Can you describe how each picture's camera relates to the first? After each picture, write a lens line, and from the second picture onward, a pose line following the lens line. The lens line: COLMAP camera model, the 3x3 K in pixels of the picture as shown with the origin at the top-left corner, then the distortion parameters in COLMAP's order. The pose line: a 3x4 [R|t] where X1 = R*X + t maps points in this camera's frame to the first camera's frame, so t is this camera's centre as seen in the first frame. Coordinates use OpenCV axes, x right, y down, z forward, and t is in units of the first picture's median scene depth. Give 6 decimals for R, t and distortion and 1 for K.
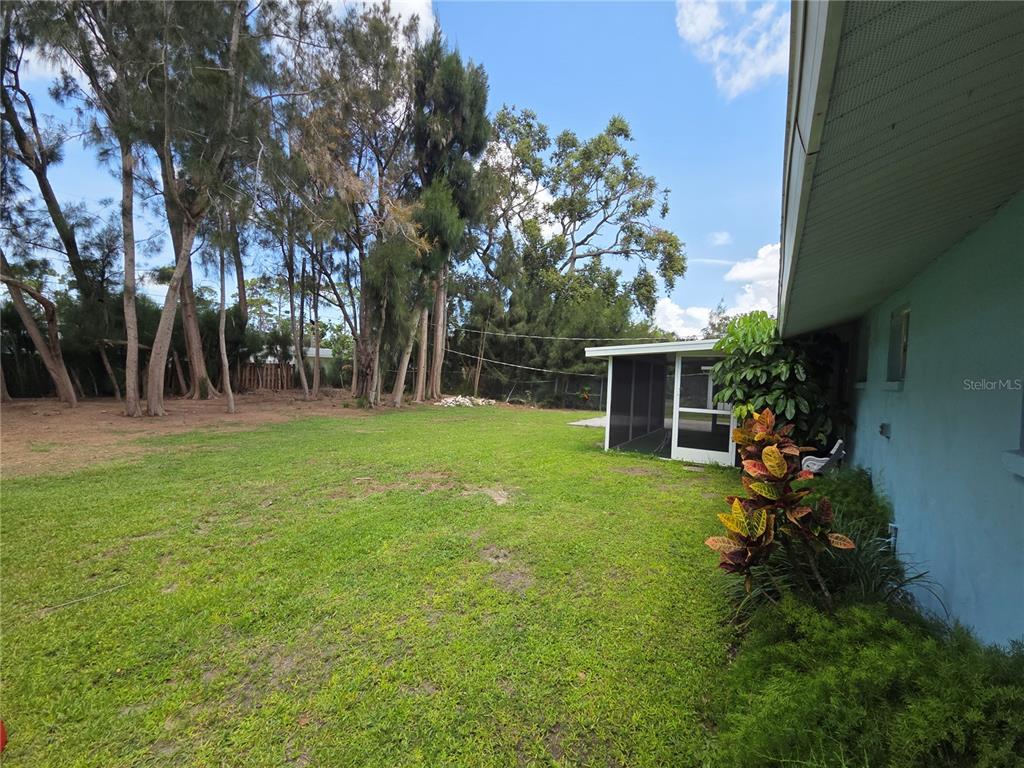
lens RADIAL K [[415.0, 0, 511.1], [0, 415.0, 386.9], [0, 0, 1]] dist [-0.000413, -0.000089]
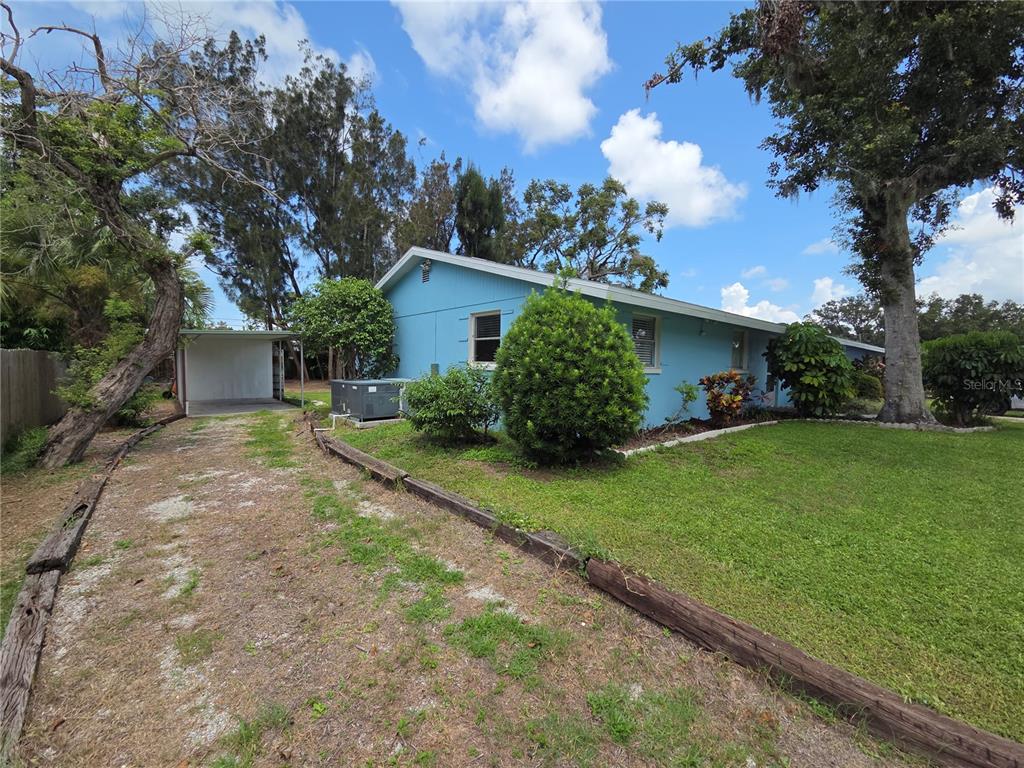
lens RADIAL K [[415.0, 0, 511.8], [0, 415.0, 379.7], [0, 0, 1]] dist [-0.000413, -0.000089]
pose [[0.959951, -0.005898, -0.280107, 0.369544], [0.005818, 0.999982, -0.001118, 0.029165], [0.280109, -0.000557, 0.959968, -0.487165]]
